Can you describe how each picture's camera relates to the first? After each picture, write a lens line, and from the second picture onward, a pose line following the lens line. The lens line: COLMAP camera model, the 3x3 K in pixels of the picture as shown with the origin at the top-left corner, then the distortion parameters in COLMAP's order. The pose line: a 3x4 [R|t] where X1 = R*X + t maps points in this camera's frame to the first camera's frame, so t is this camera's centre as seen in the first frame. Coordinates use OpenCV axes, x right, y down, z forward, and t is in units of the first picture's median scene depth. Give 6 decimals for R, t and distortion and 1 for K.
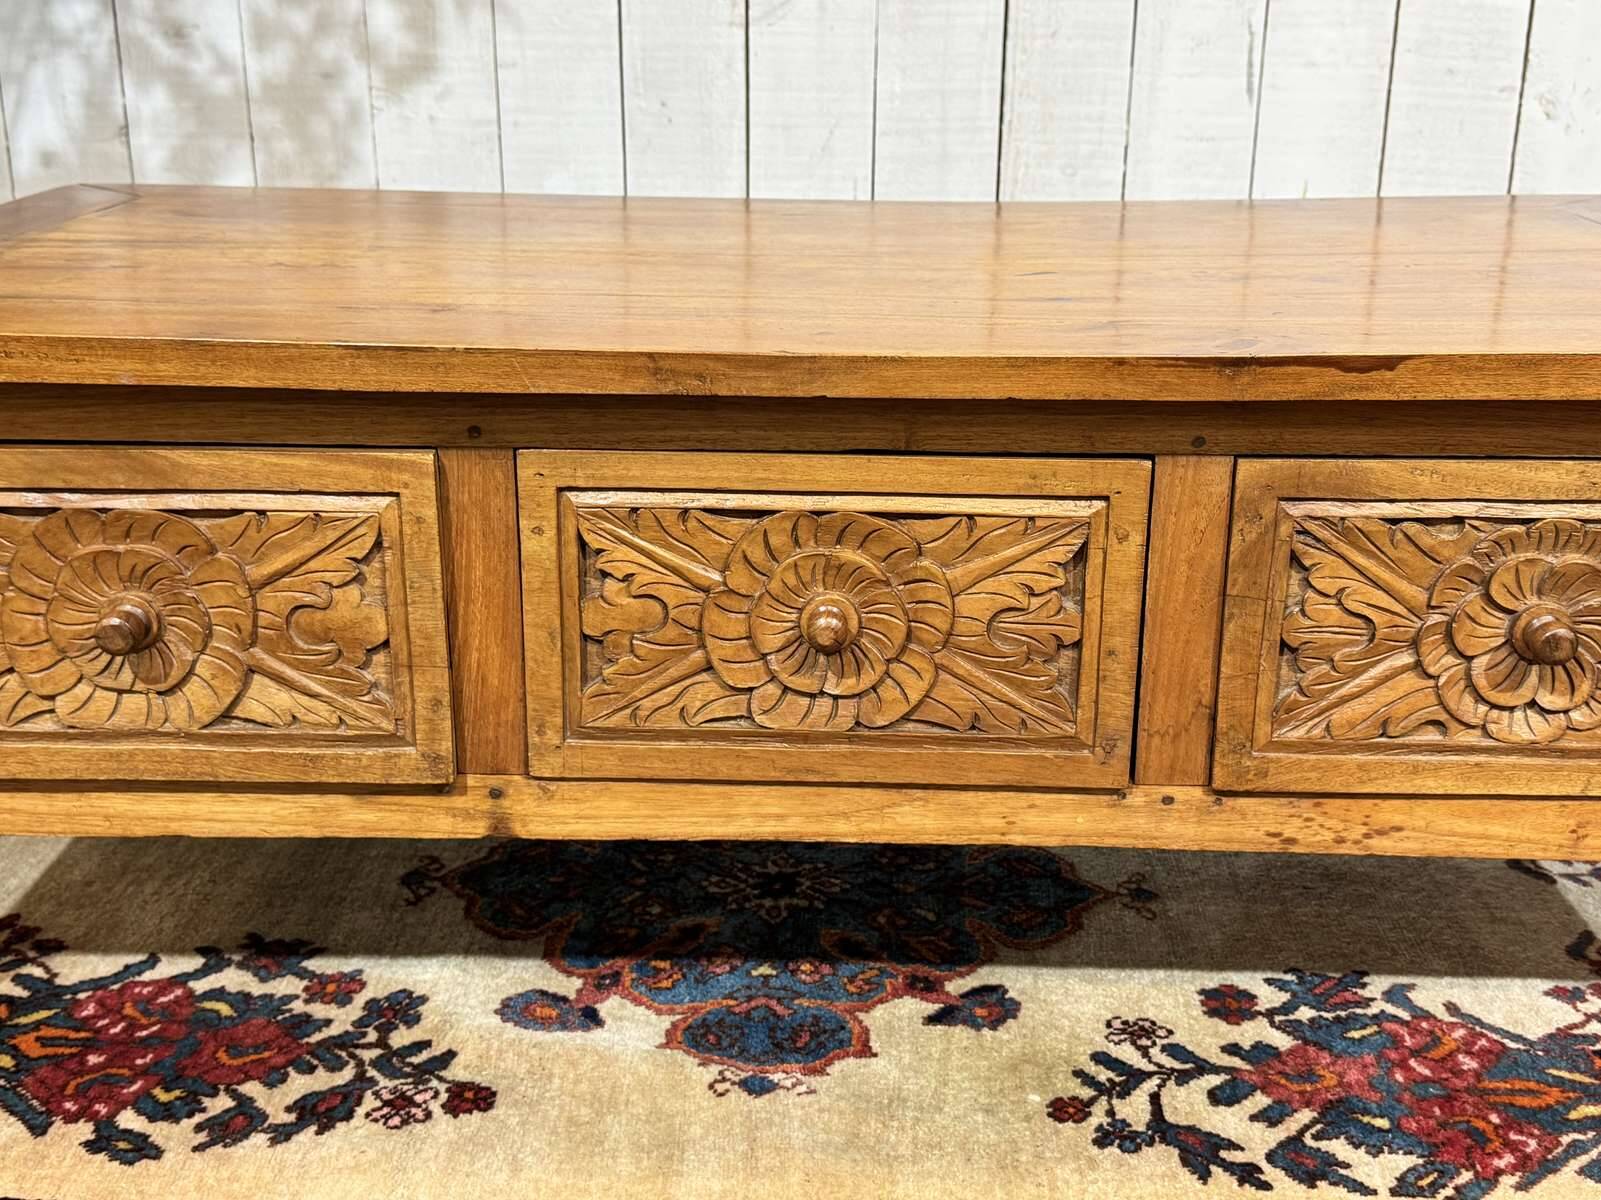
lens RADIAL K [[1868.5, 0, 796.8], [0, 1868.5, 615.6], [0, 0, 1]] dist [0.085680, 0.000000]
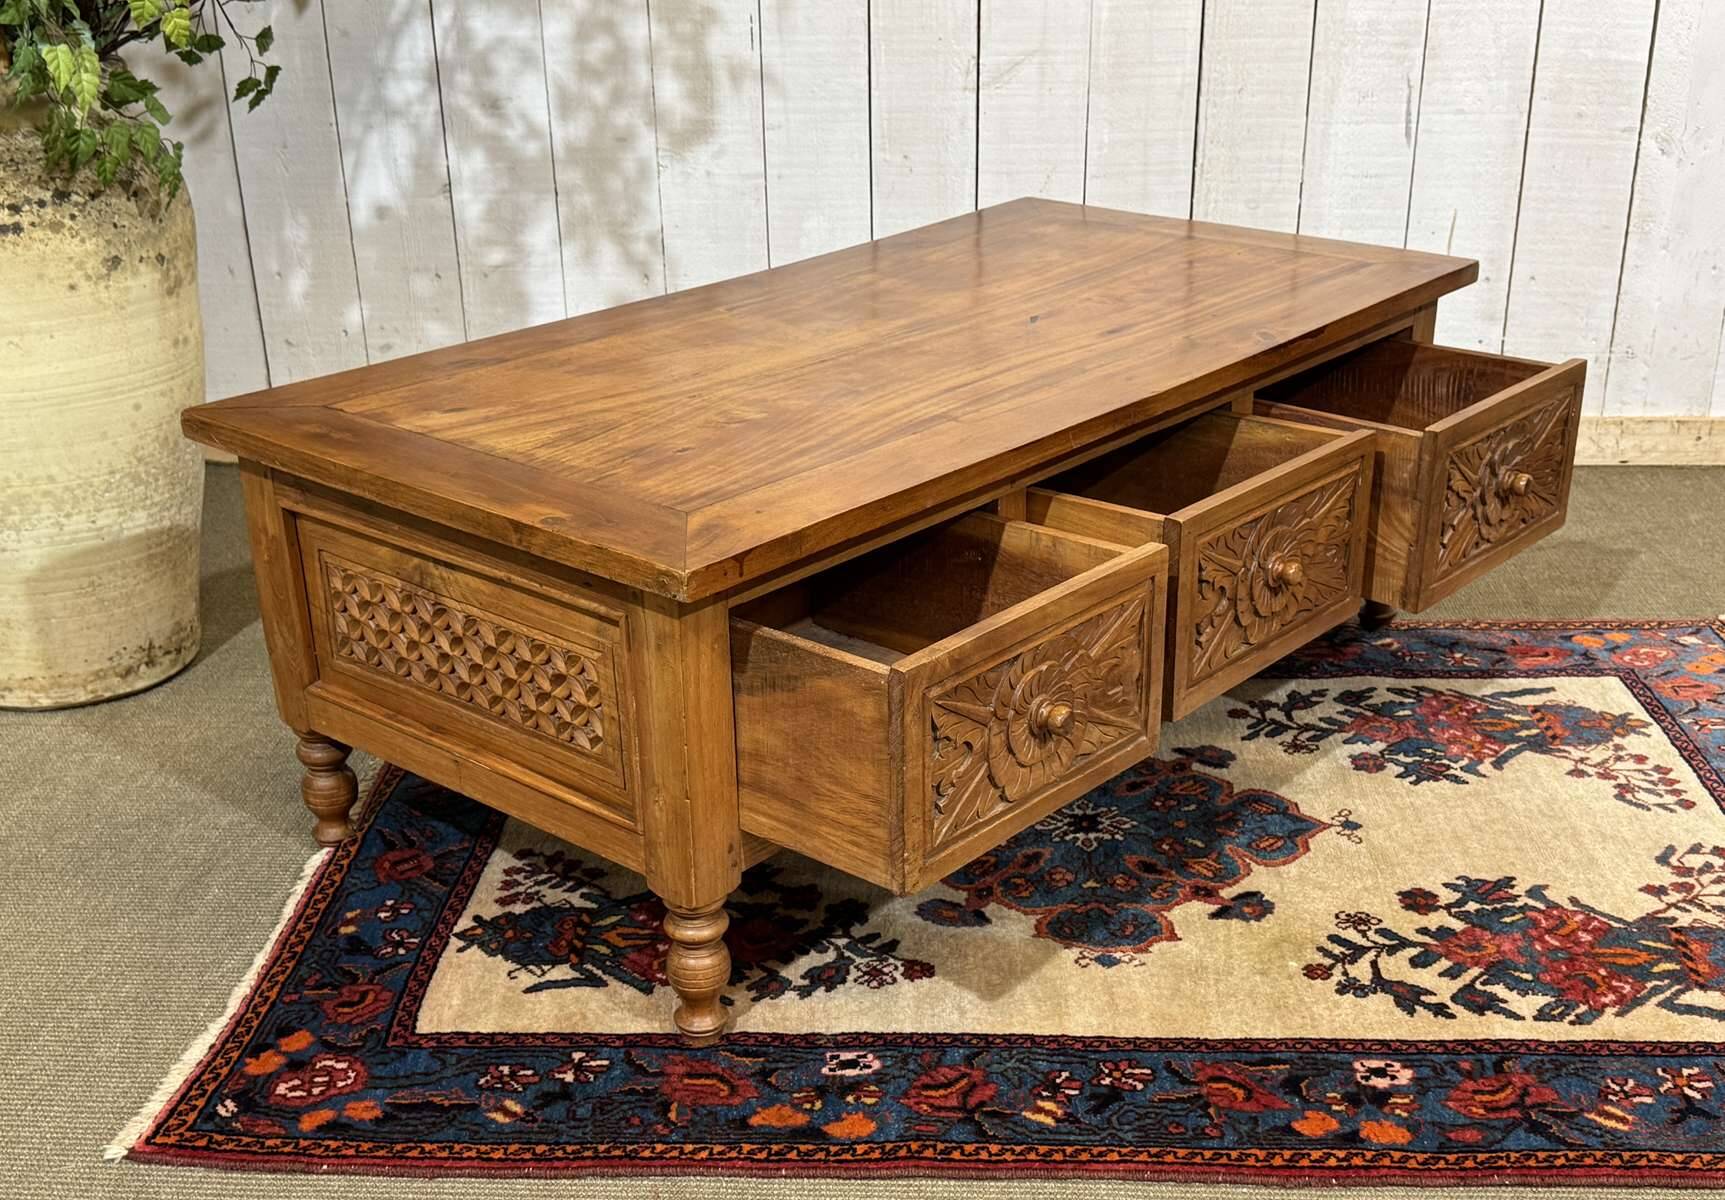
lens RADIAL K [[2017.8, 0, 840.5], [0, 2017.8, 652.8], [0, 0, 1]] dist [0.096953, 0.000000]
pose [[0.999718, -0.019501, -0.013543, -0.200319], [0.020476, 0.996895, 0.076032, -0.118701], [0.012018, -0.076288, 0.997013, -0.582653]]
